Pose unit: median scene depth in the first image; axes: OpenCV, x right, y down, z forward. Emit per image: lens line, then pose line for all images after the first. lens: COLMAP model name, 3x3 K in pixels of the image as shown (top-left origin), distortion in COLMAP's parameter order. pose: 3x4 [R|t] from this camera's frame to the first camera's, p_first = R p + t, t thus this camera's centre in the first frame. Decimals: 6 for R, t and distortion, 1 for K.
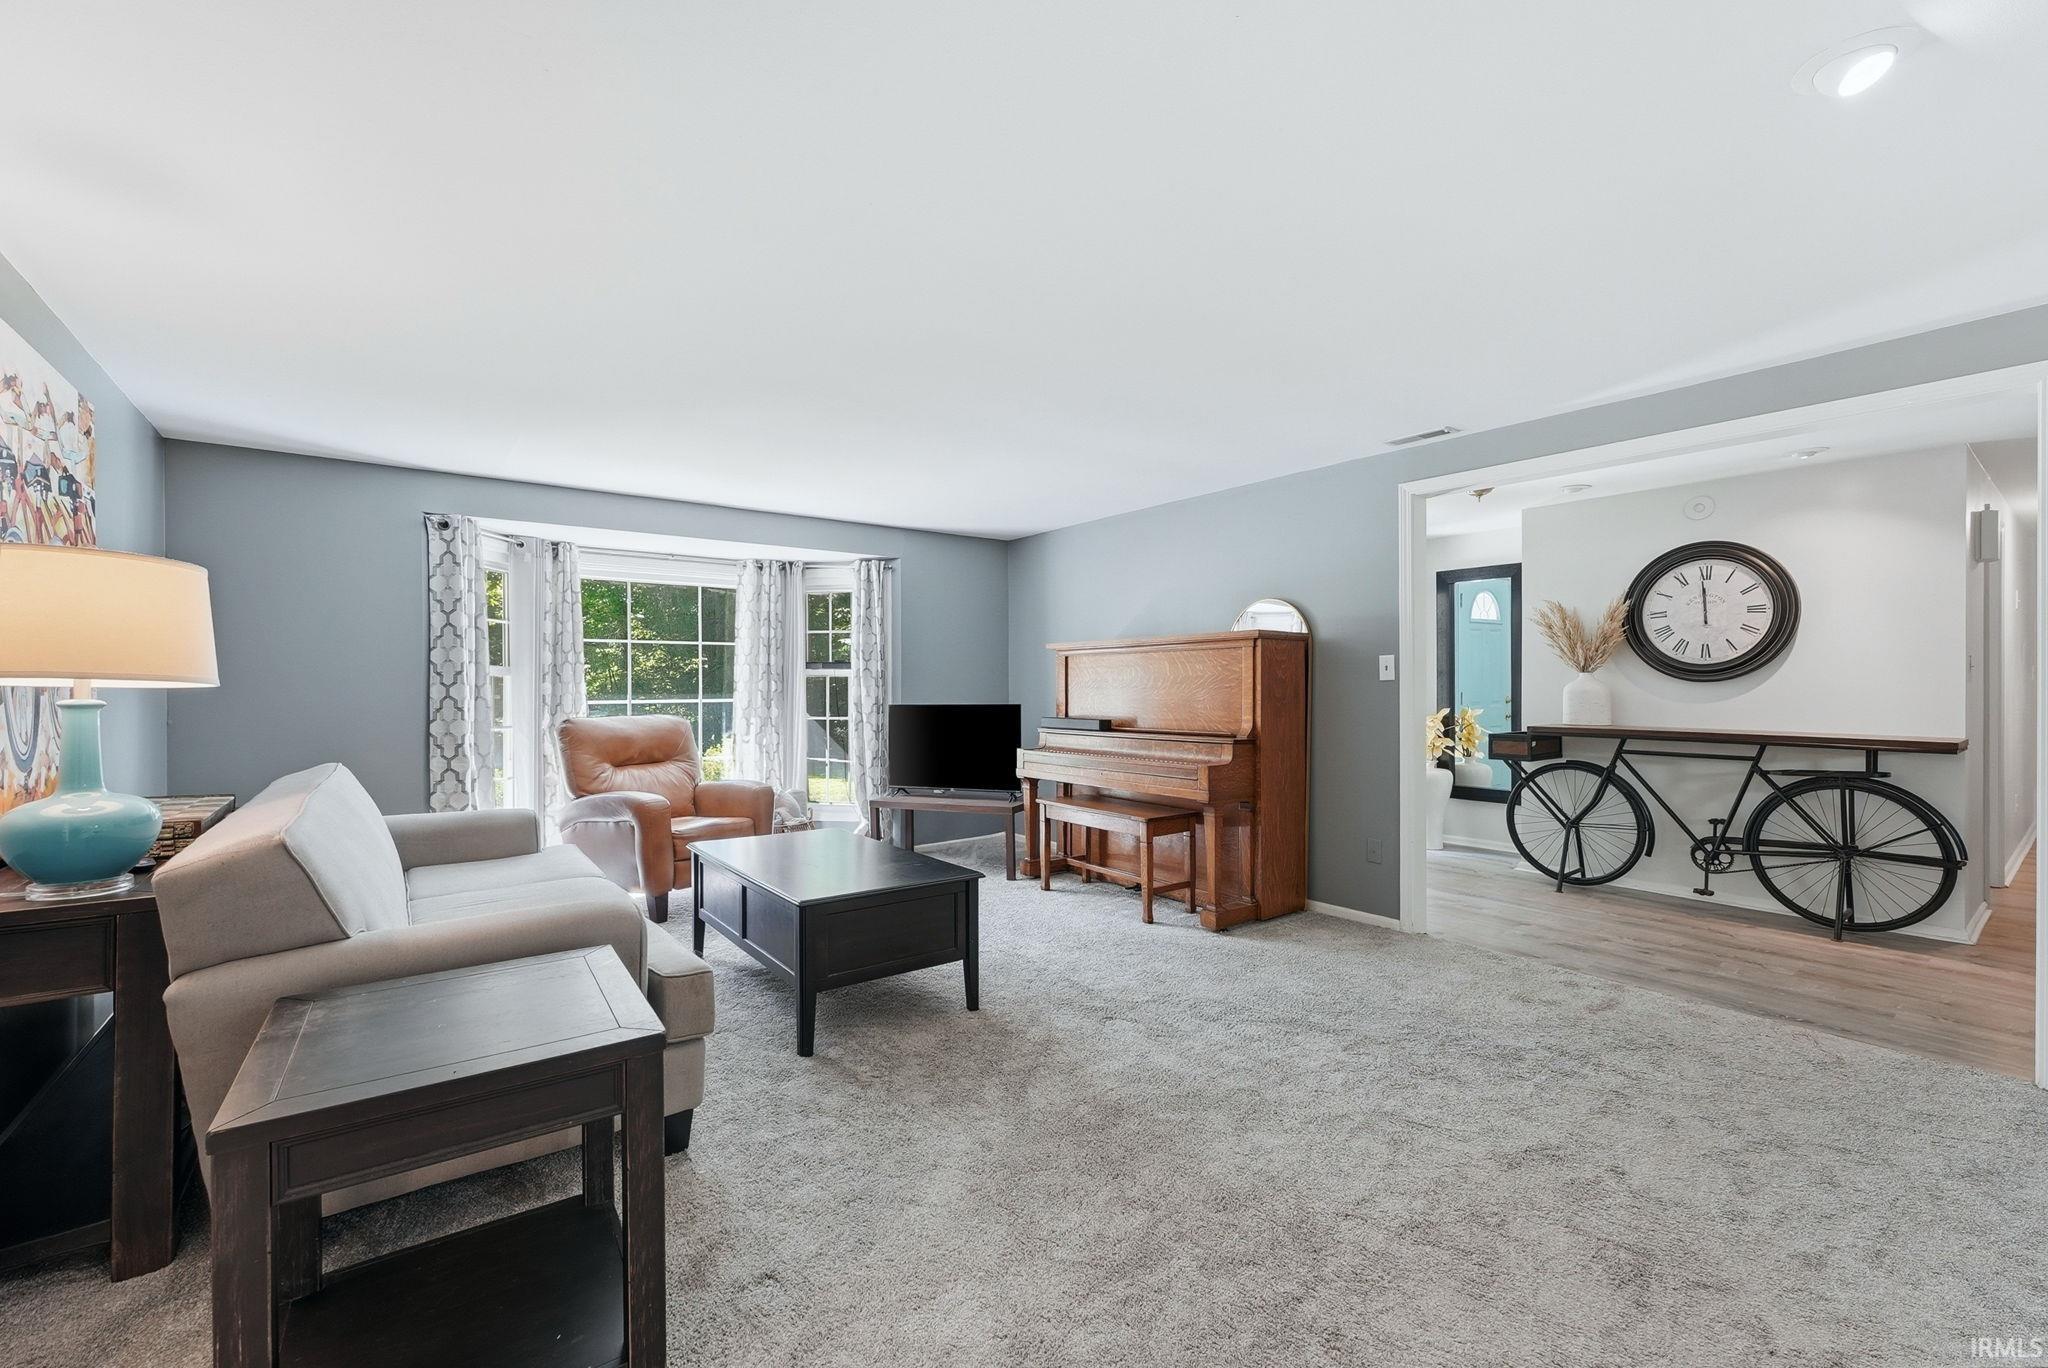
lens RADIAL K [[842.8, 0, 1014.9], [0, 842.8, 674.9], [0, 0, 1]] dist [-0.001908, -0.000357]
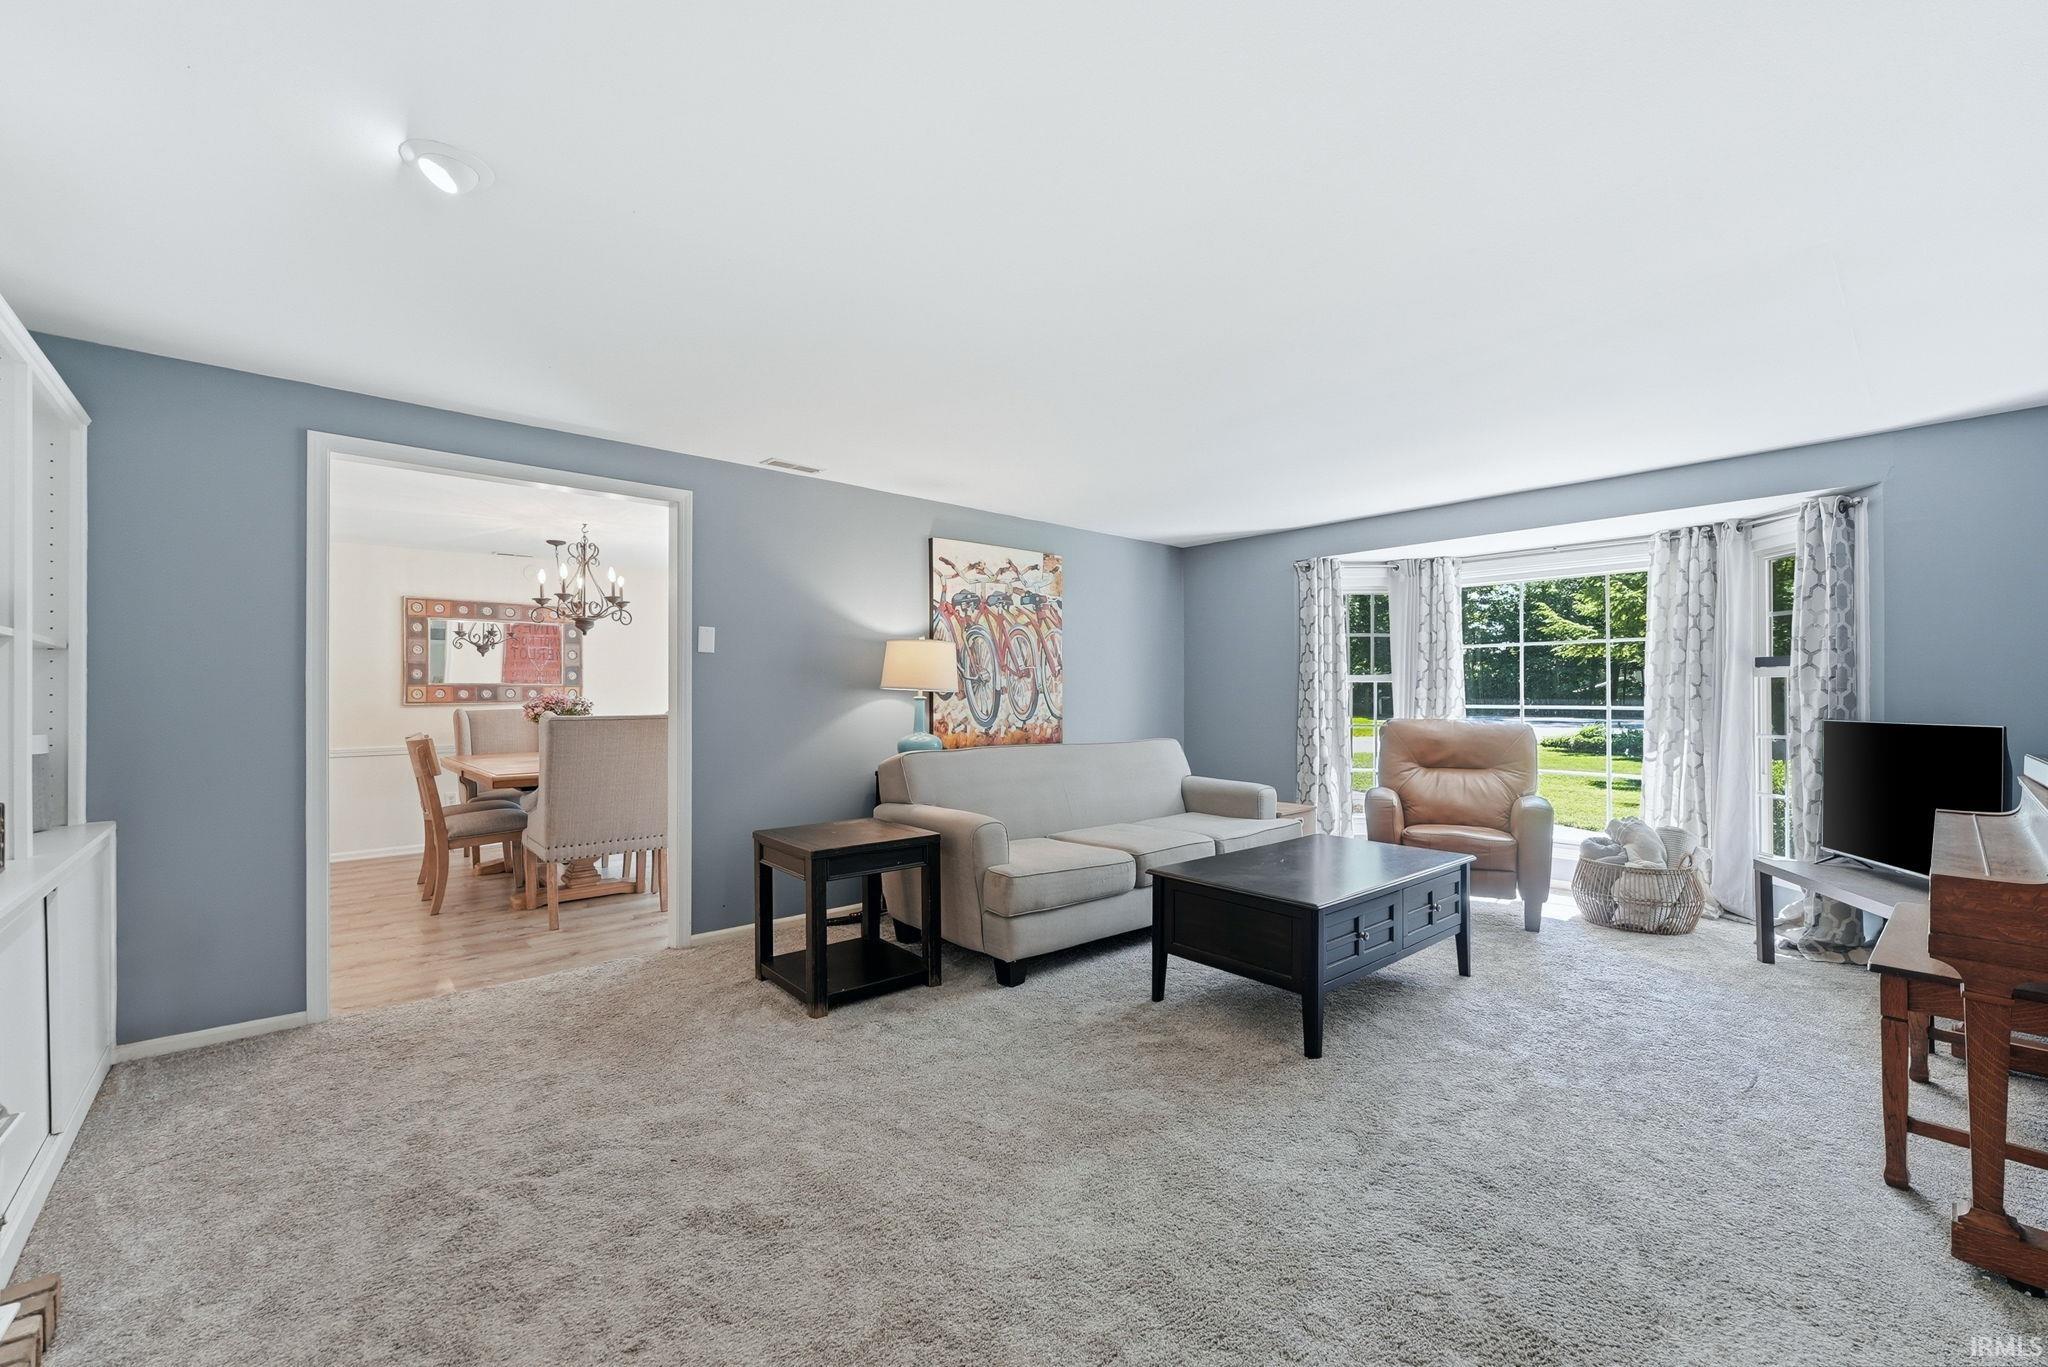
lens RADIAL K [[842.8, 0, 1014.9], [0, 842.8, 674.4], [0, 0, 1]] dist [-0.001908, -0.000357]
pose [[0.066198, -0.015896, -0.997680, 0.603587], [0.013904, 0.999791, -0.015007, 0.001404], [0.997710, -0.012879, 0.066405, 0.463218]]
